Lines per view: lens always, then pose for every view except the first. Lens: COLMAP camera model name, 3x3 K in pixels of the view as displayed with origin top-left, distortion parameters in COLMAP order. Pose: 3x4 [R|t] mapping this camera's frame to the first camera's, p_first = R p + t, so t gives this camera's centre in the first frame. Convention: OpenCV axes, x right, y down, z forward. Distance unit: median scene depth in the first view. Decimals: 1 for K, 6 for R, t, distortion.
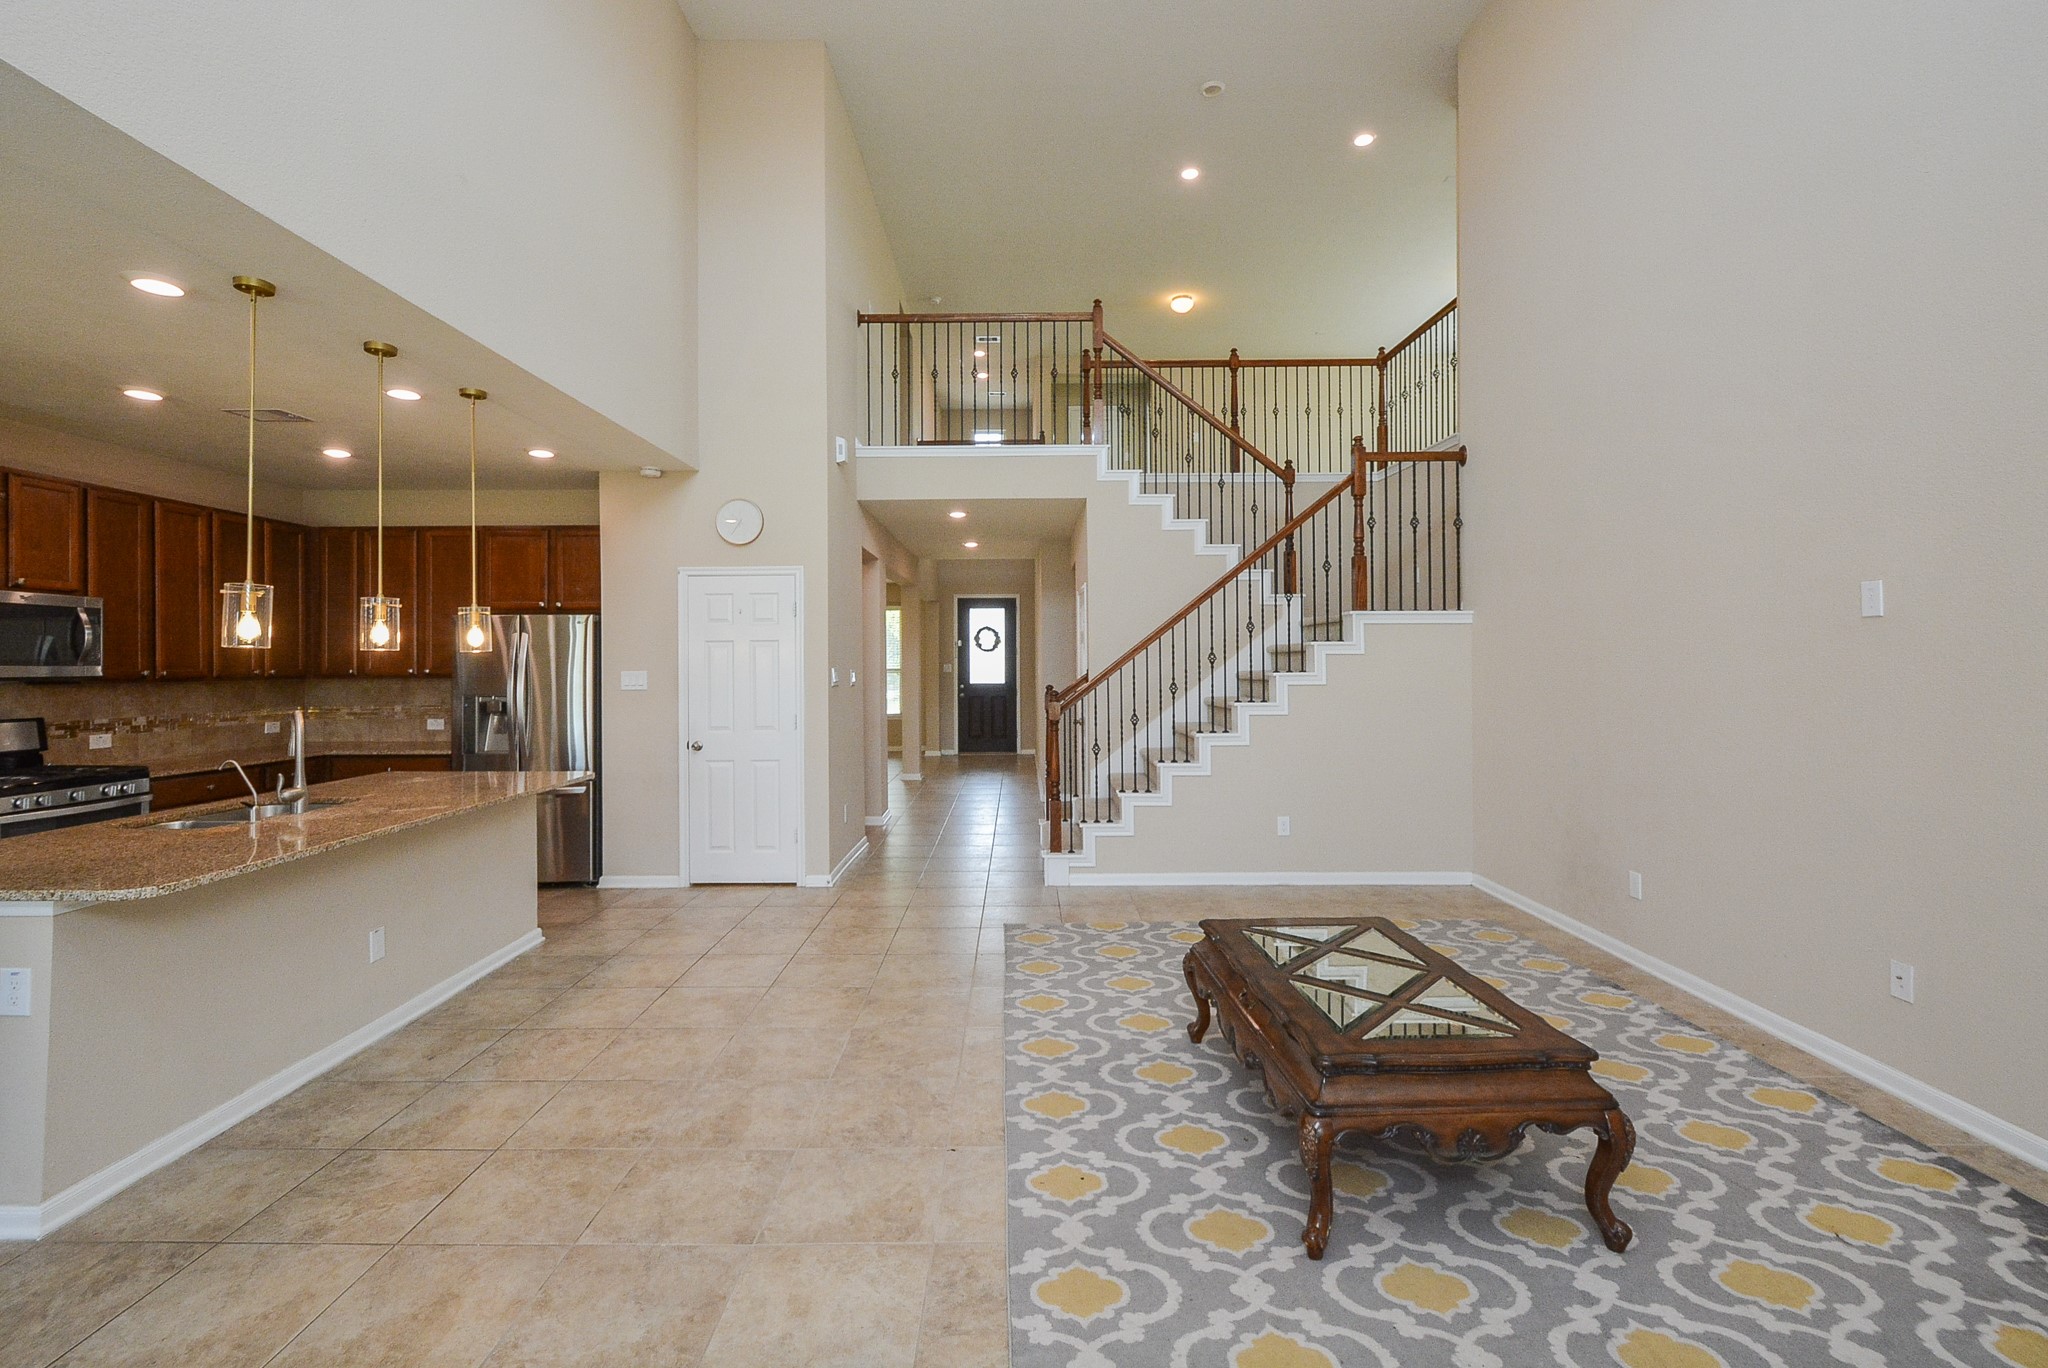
lens RADIAL K [[913.7, 0, 1014.4], [0, 913.7, 656.3], [0, 0, 1]] dist [0.008142, -0.006479]
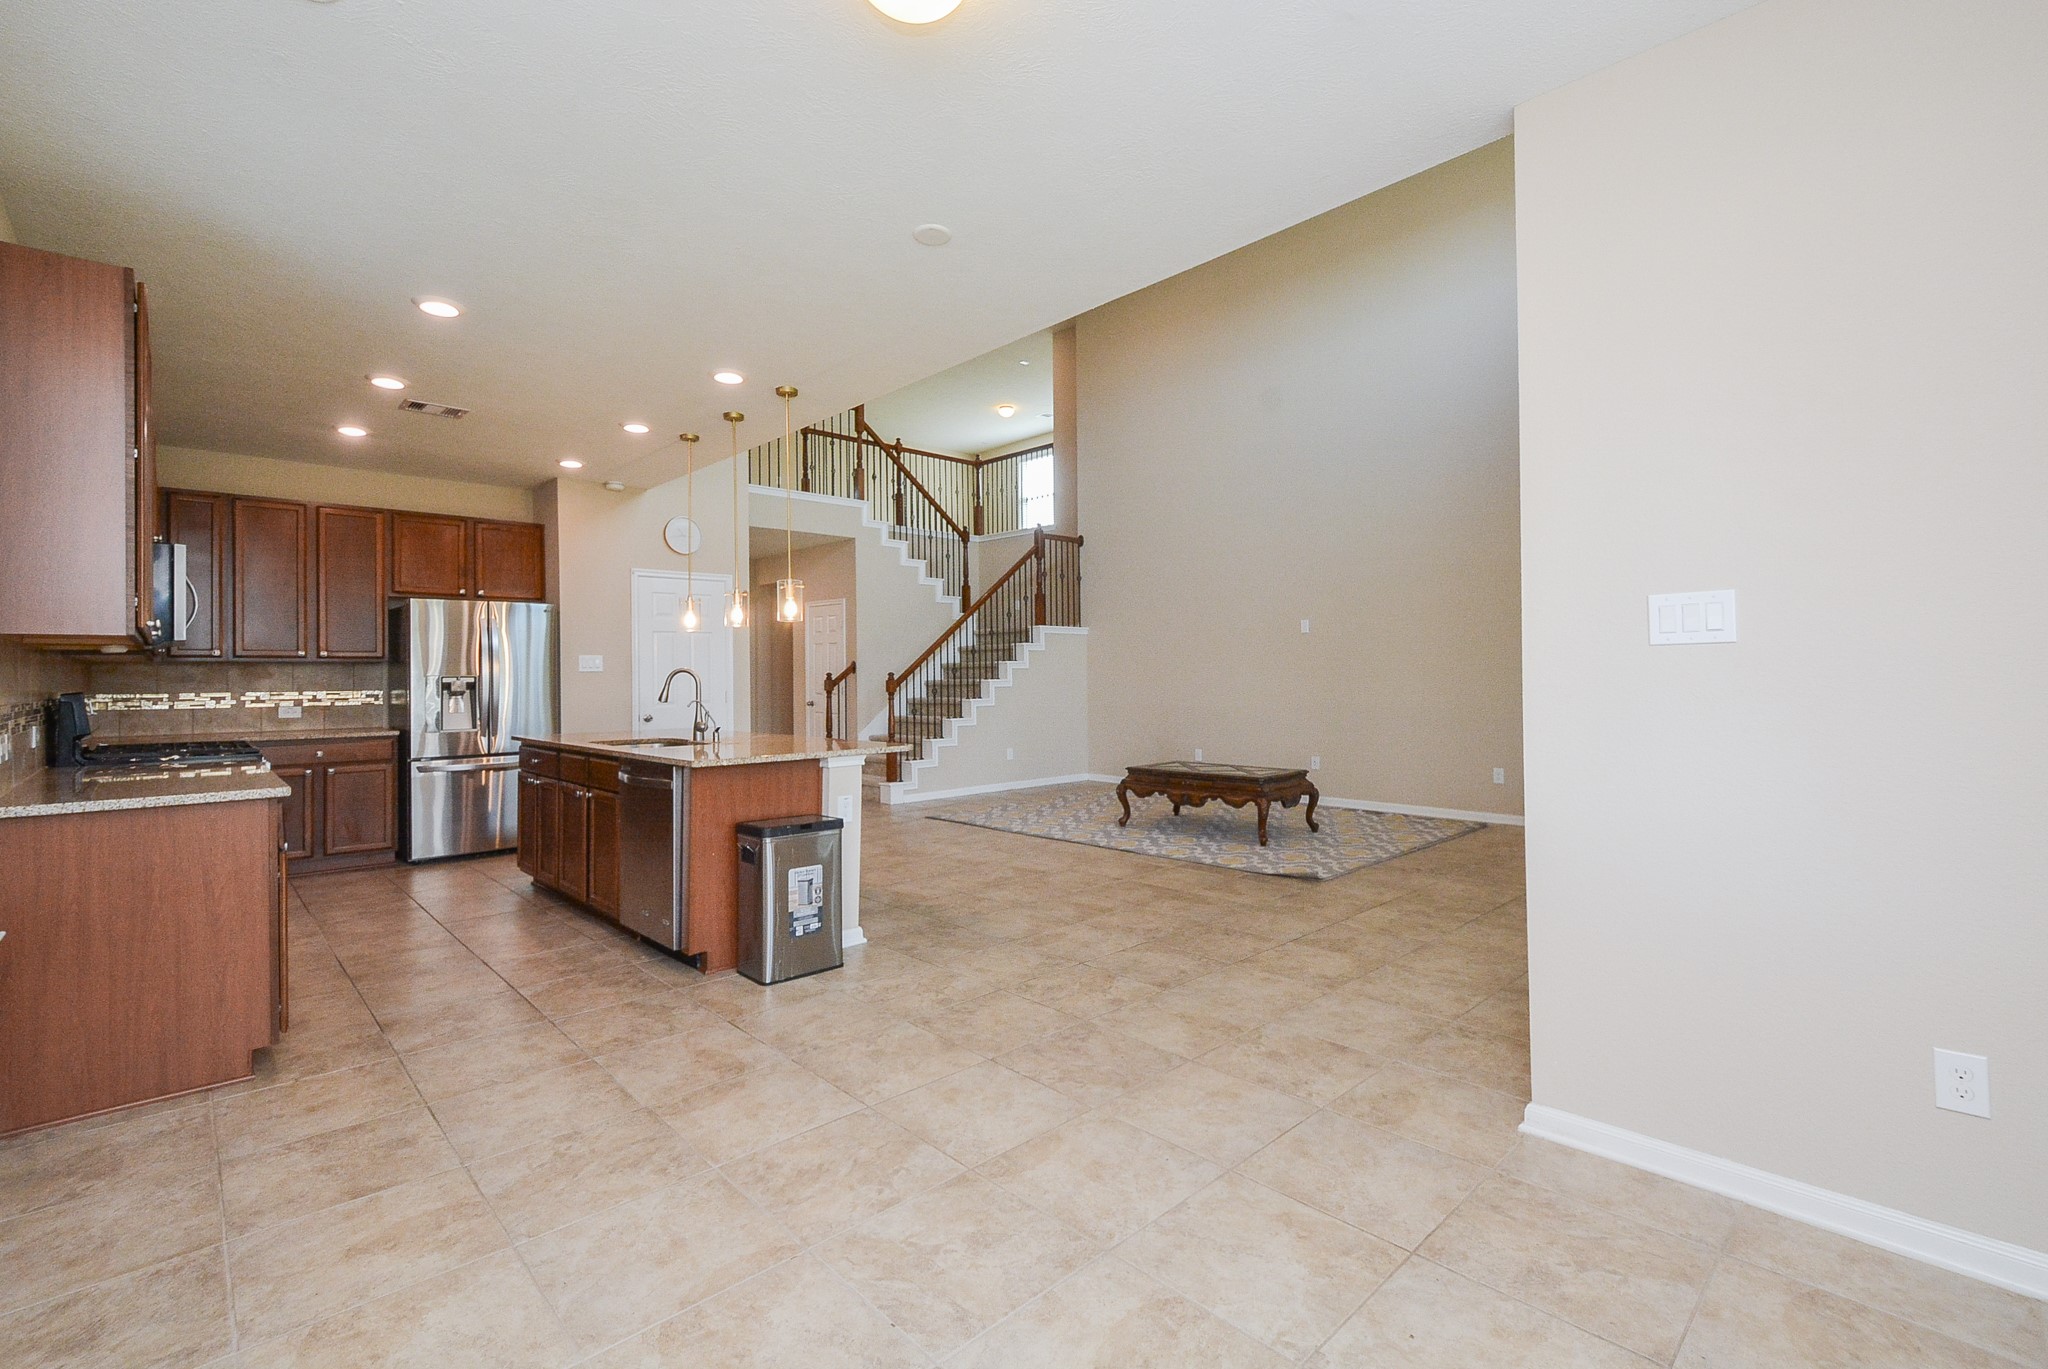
lens RADIAL K [[902.1, 0, 1030.4], [0, 902.1, 664.6], [0, 0, 1]] dist [0.014327, -0.009084]
pose [[0.720883, 0.005988, 0.693031, -0.818818], [0.001233, 0.999950, -0.009923, 0.040917], [-0.693056, 0.008008, 0.720839, -0.207291]]
